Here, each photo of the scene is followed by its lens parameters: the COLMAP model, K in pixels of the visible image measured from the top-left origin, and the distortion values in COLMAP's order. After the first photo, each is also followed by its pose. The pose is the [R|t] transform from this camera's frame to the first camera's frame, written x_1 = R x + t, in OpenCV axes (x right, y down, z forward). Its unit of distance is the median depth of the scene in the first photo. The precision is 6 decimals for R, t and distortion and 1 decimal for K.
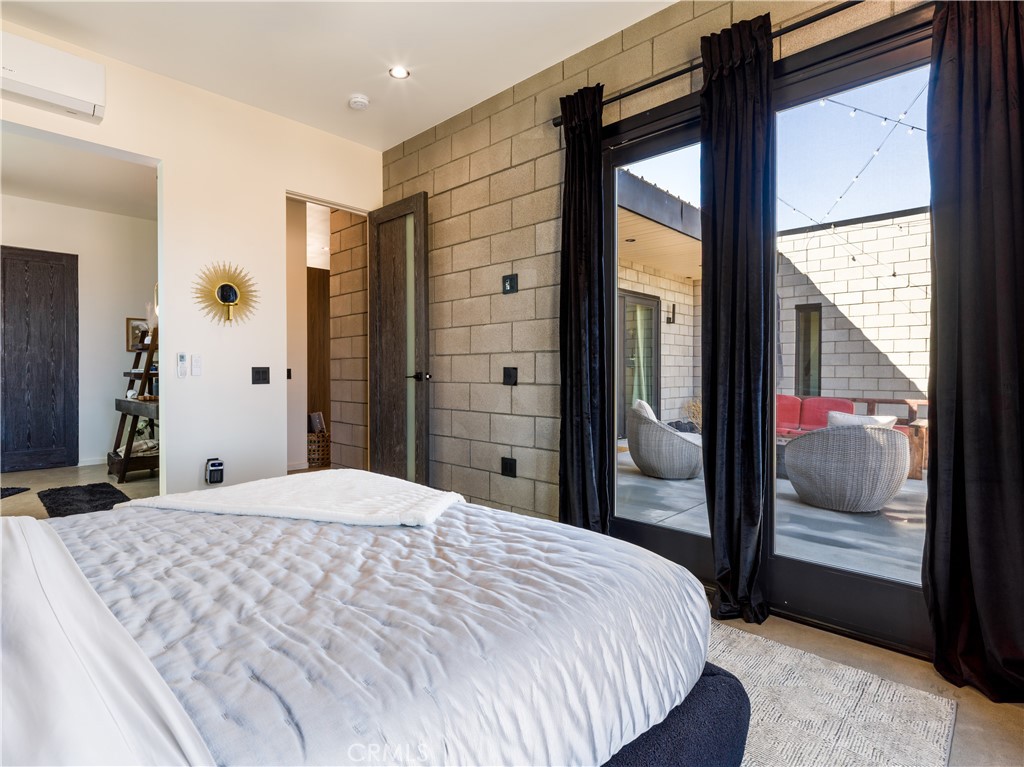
lens RADIAL K [[526.7, 0, 511.0], [0, 526.7, 379.2], [0, 0, 1]] dist [-0.015754, 0.005528]
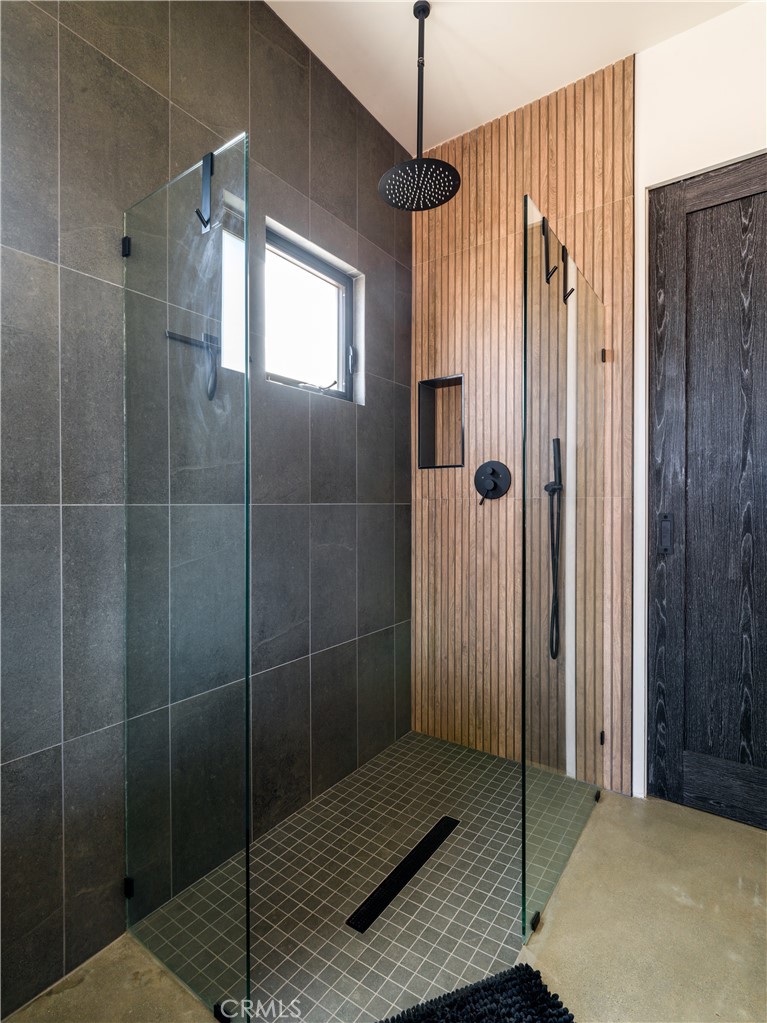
lens RADIAL K [[526.2, 0, 382.0], [0, 526.2, 512.0], [0, 0, 1]] dist [-0.015754, 0.005528]
pose [[0.150642, 0.006437, -0.988567, -0.632925], [-0.011122, 0.999927, 0.004816, -0.025045], [0.988526, 0.010269, 0.150702, 0.722568]]
